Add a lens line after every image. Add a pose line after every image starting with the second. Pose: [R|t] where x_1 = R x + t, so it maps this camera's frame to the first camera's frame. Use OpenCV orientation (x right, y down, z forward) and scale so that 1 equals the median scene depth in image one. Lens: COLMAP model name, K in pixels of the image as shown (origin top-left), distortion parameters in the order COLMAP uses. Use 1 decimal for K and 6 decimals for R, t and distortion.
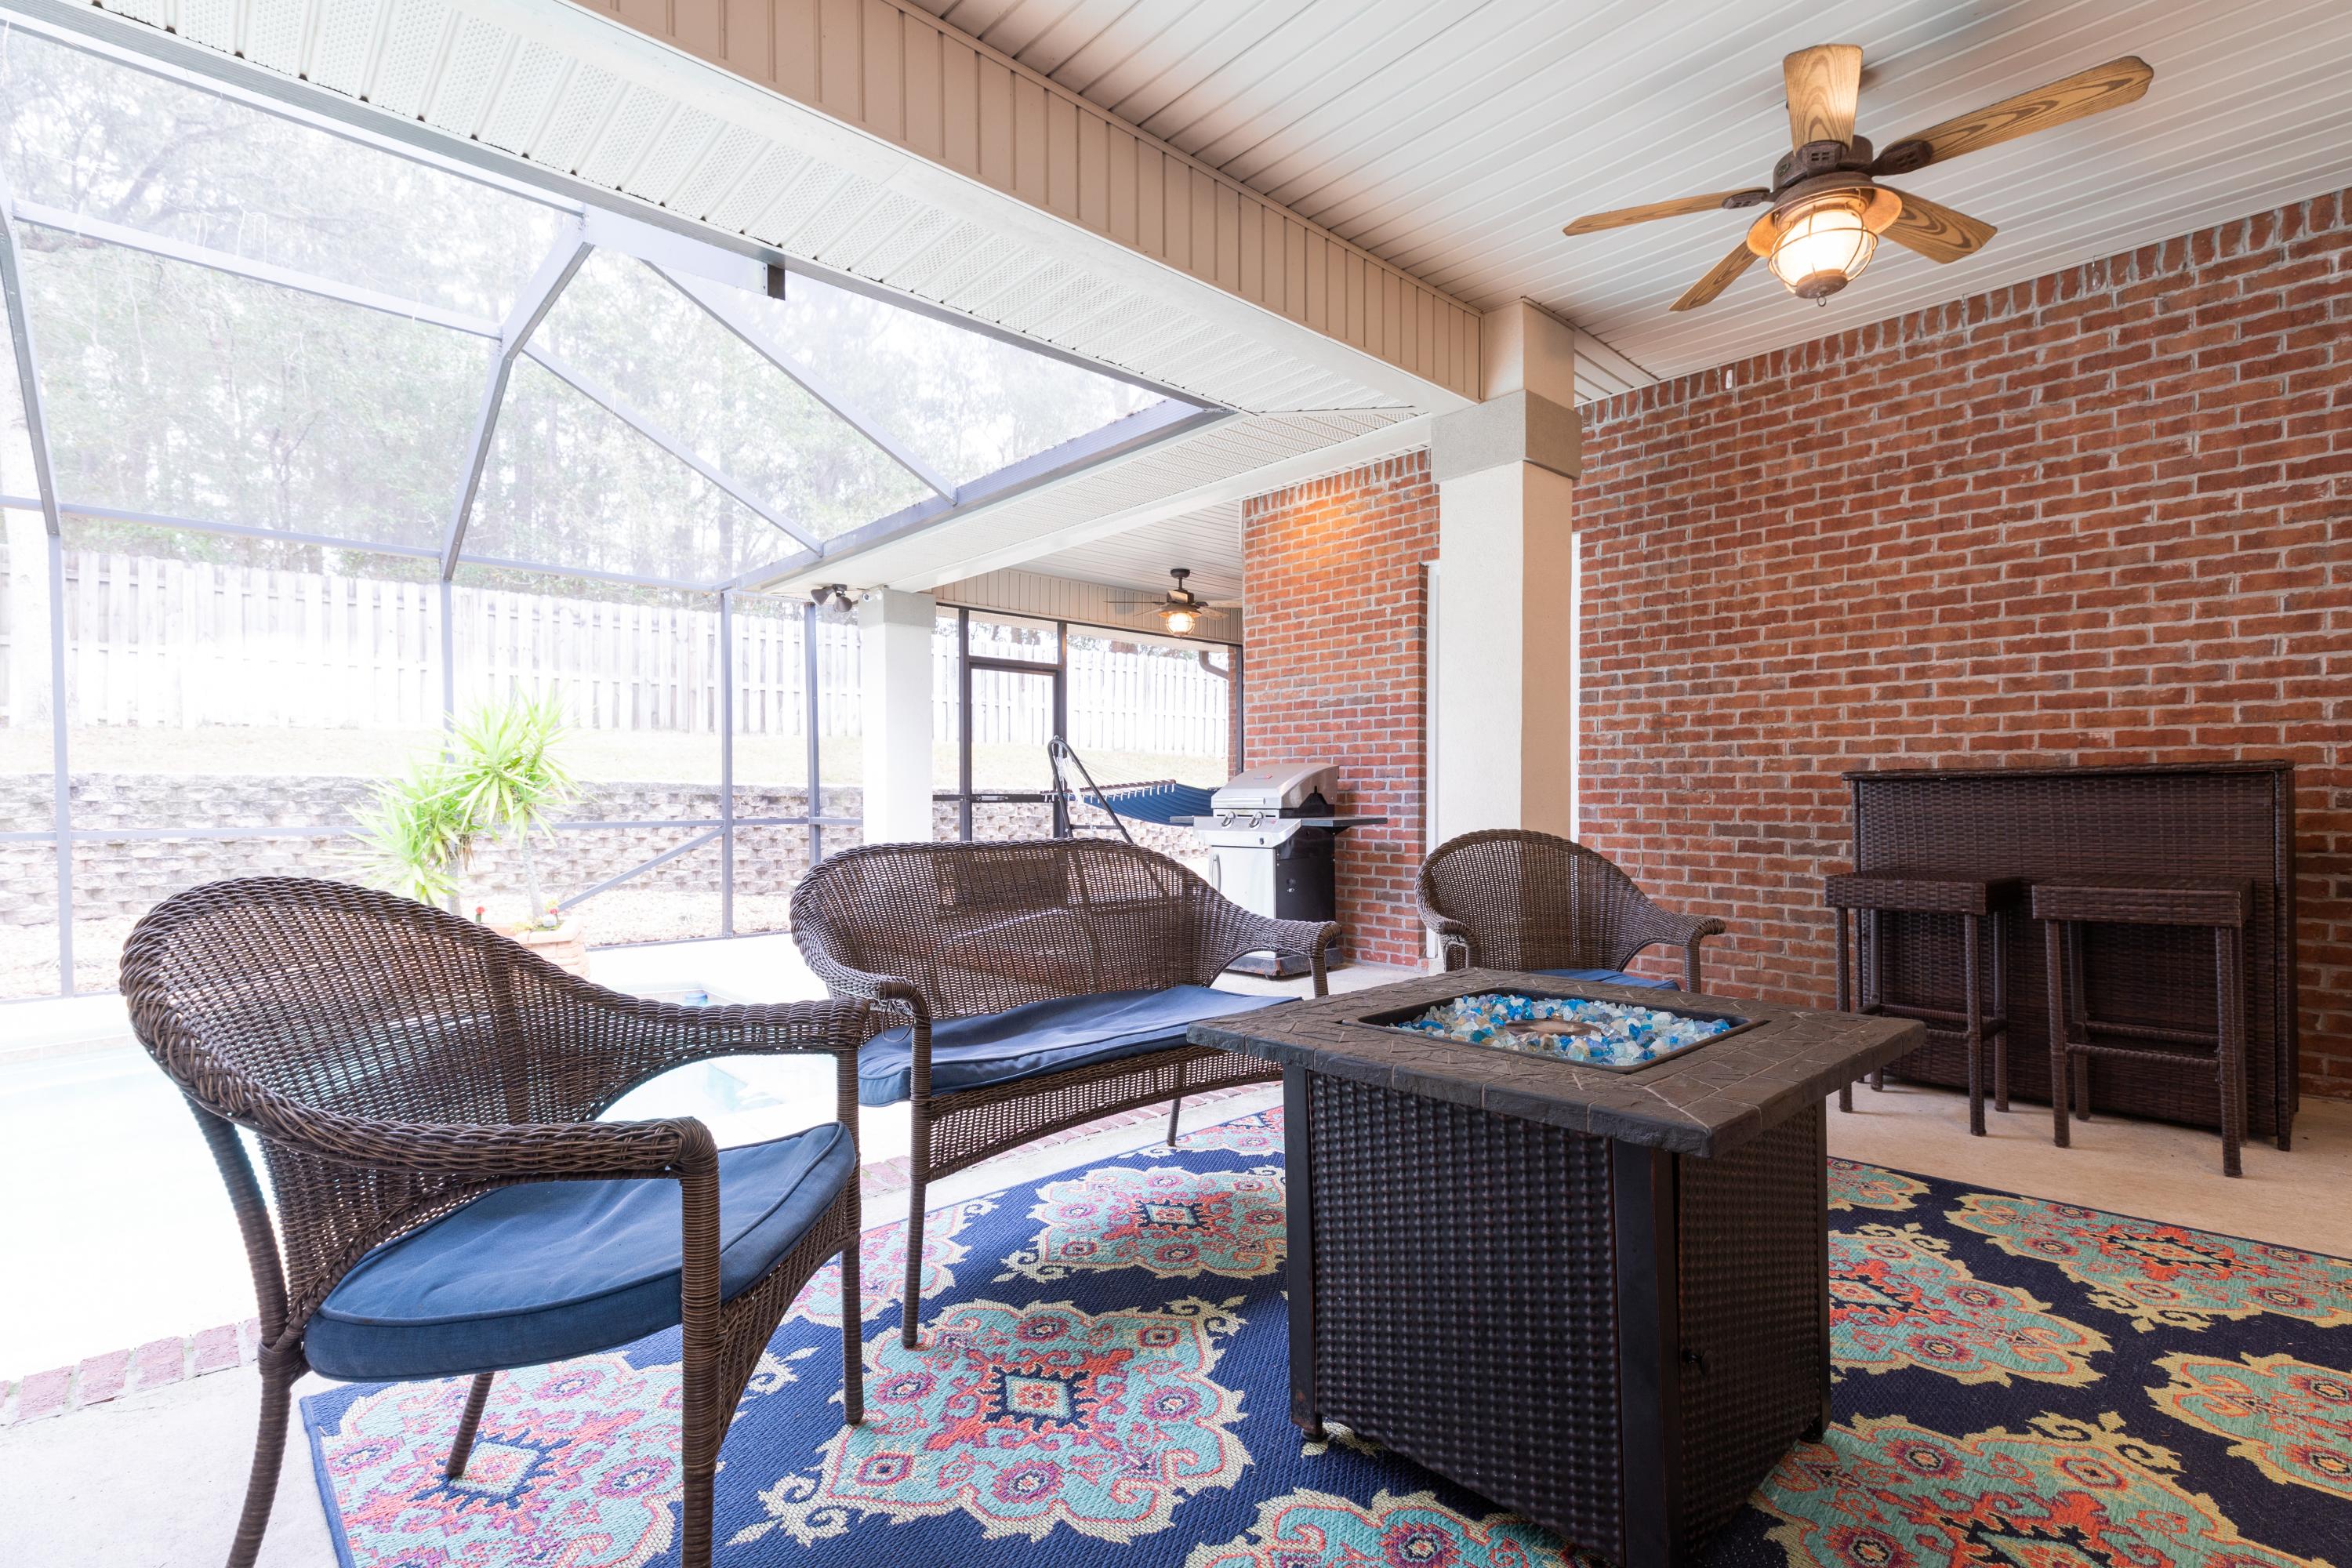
lens RADIAL K [[1061.6, 0, 1186.8], [0, 1061.6, 798.8], [0, 0, 1]] dist [-0.002223, -0.000624]
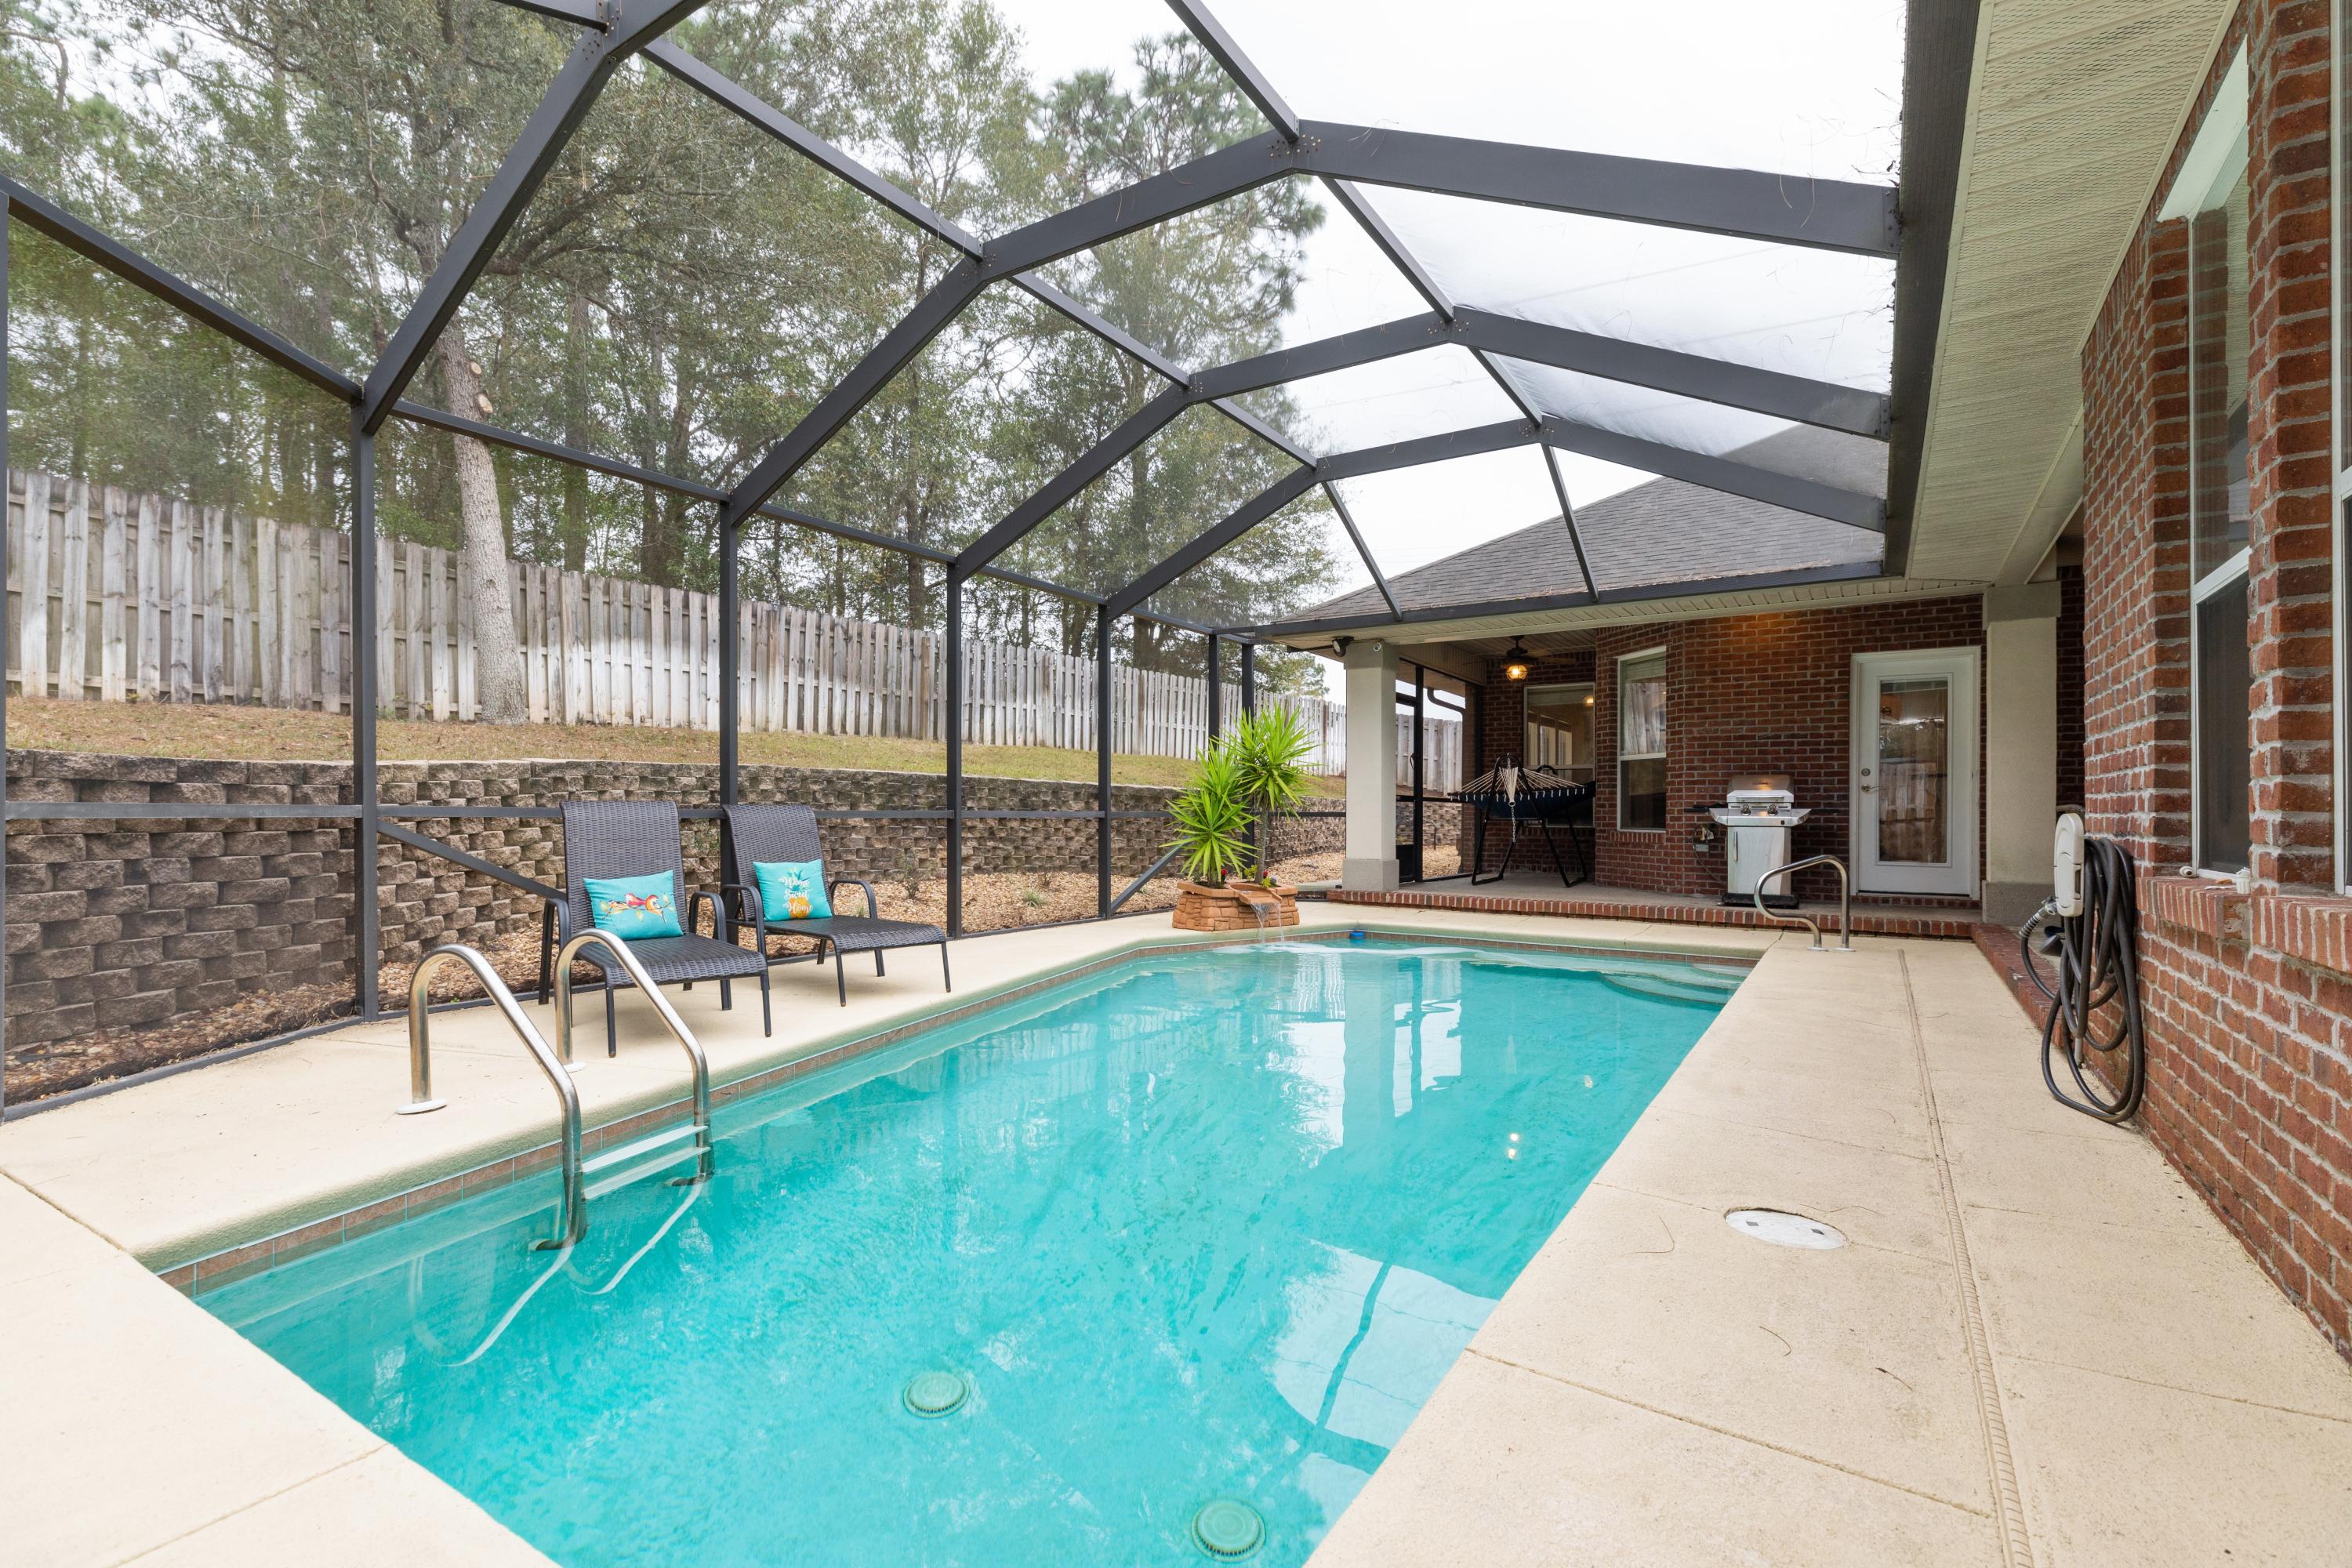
lens RADIAL K [[1061.6, 0, 1183.6], [0, 1061.6, 806.2], [0, 0, 1]] dist [-0.002223, -0.000624]
pose [[0.970732, 0.009161, 0.239991, -0.678722], [-0.006653, 0.999914, -0.011258, 0.024195], [-0.240074, 0.009332, 0.970710, -0.202820]]
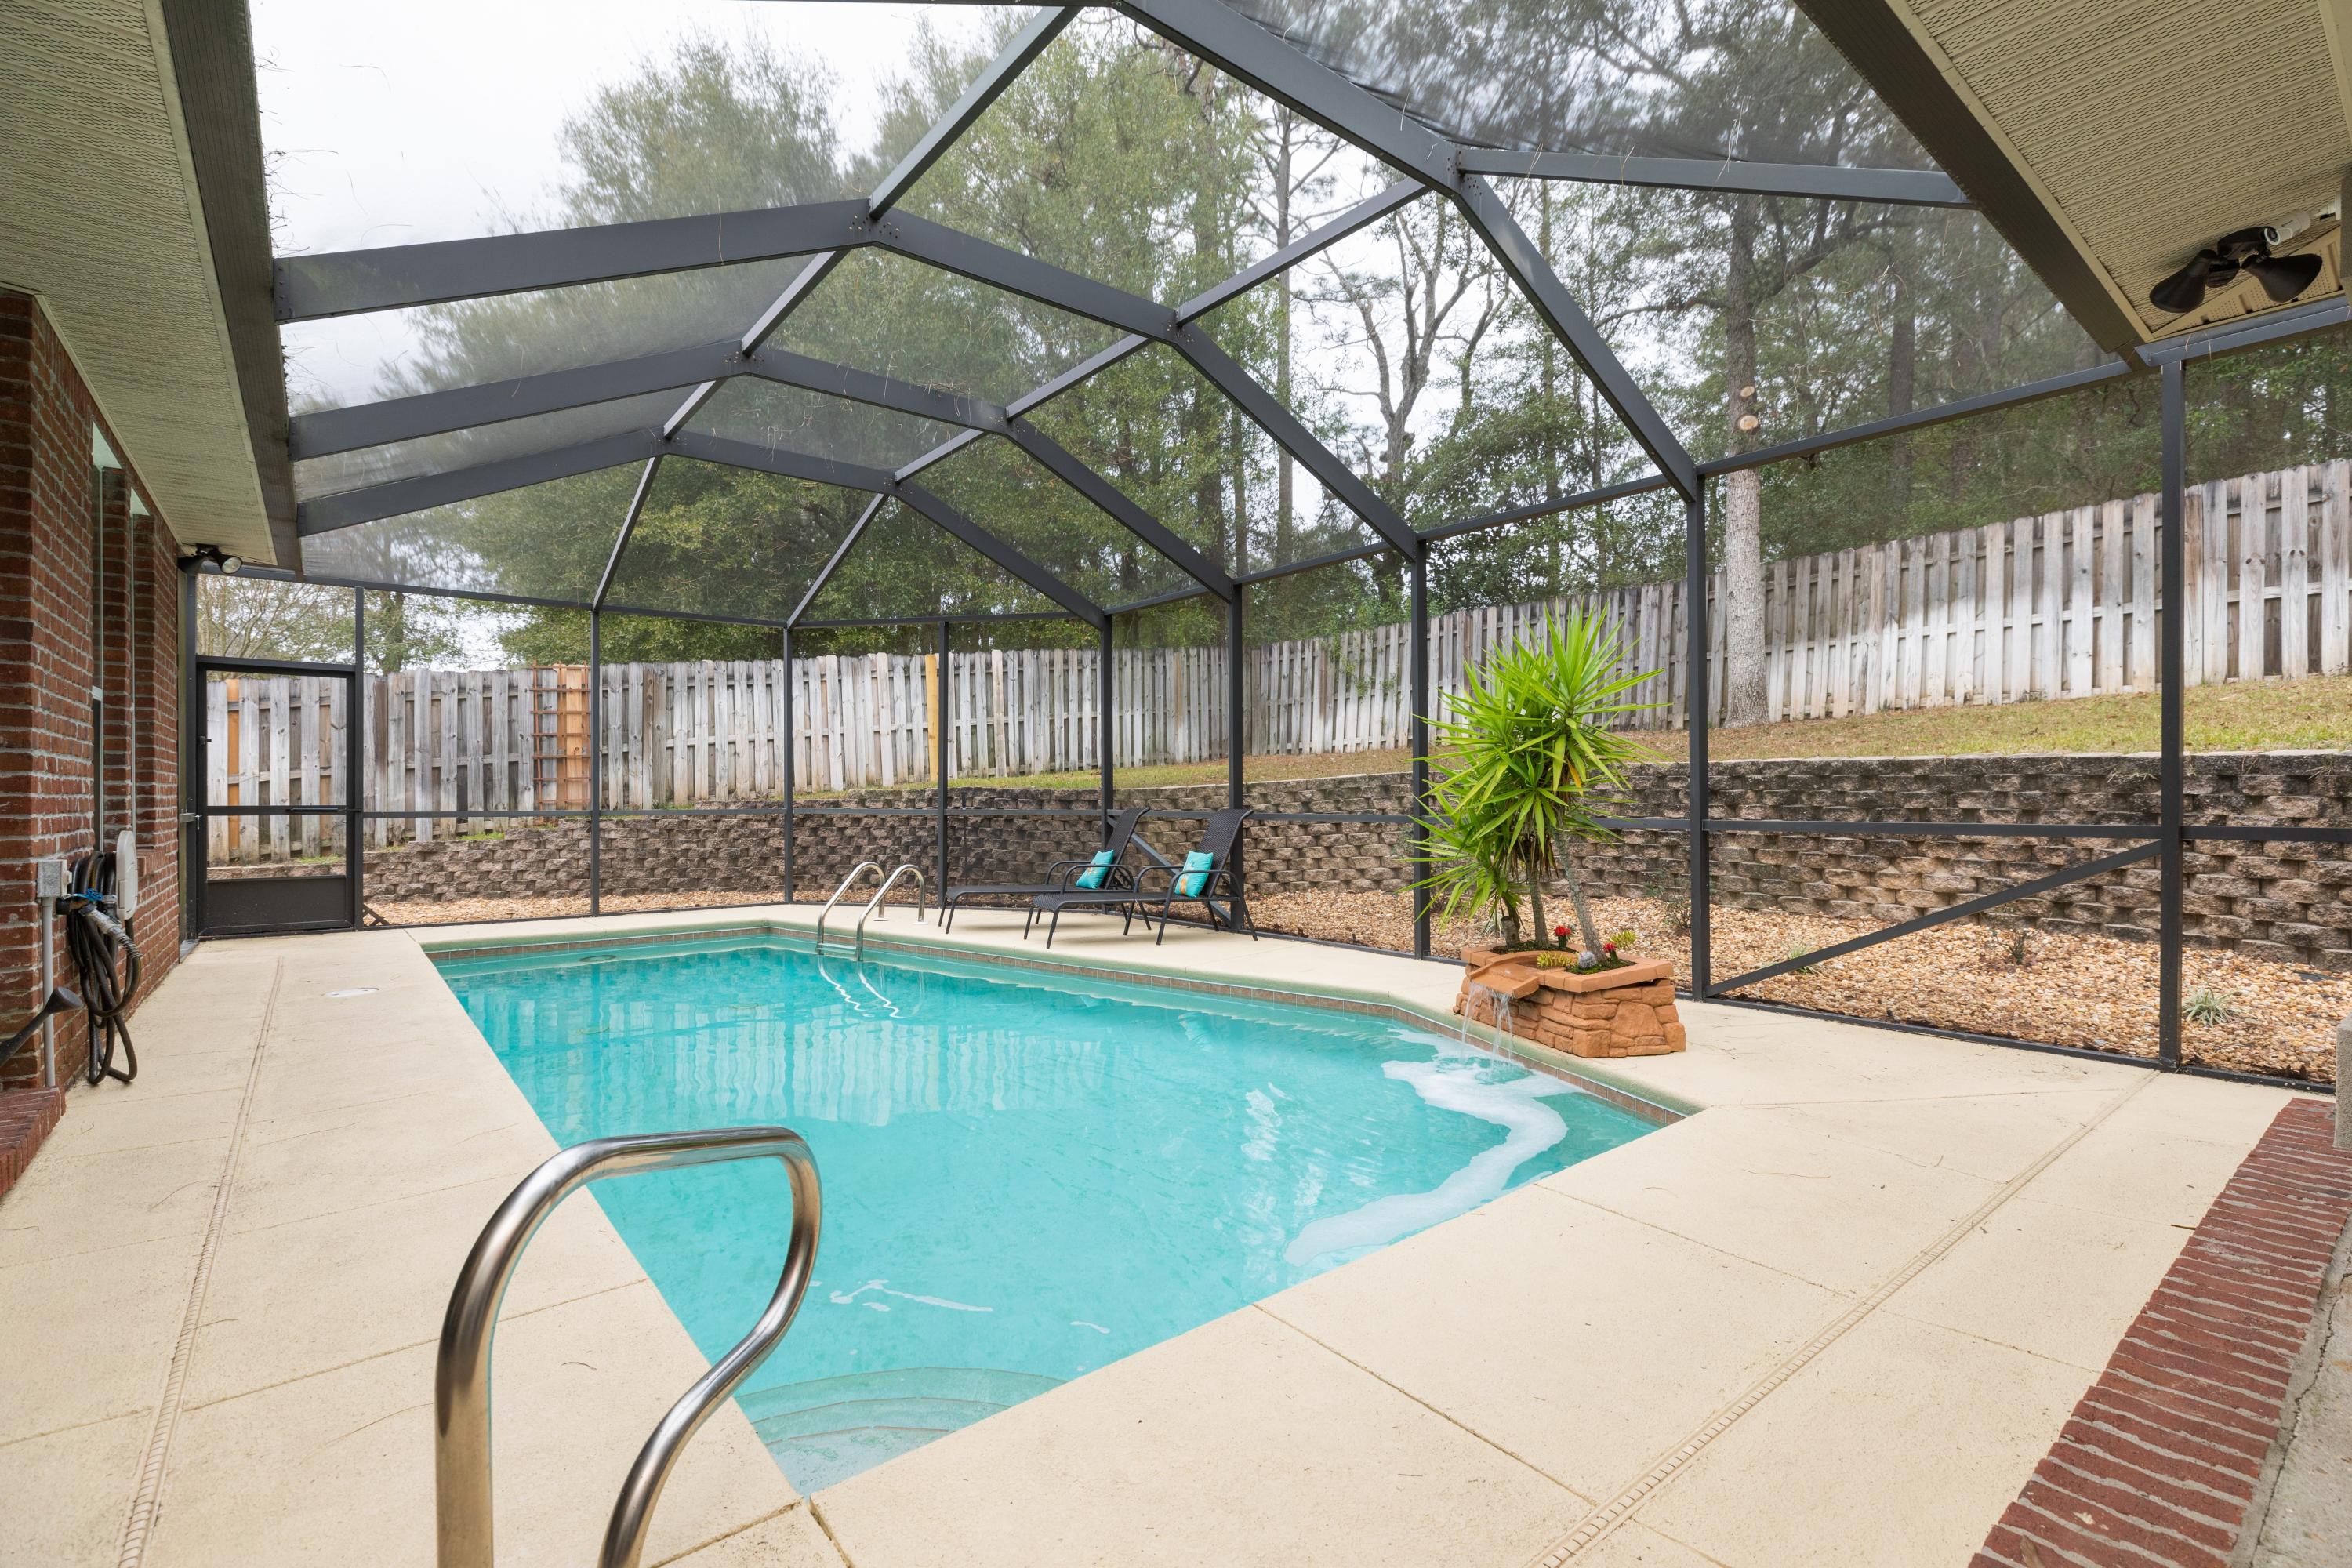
lens RADIAL K [[1061.6, 0, 1195.4], [0, 1061.6, 805.1], [0, 0, 1]] dist [-0.002223, -0.000624]
pose [[-0.068104, 0.010649, -0.997621, 0.073938], [-0.002207, 0.999939, 0.010825, 0.005246], [0.997676, 0.002939, -0.068076, 0.512854]]
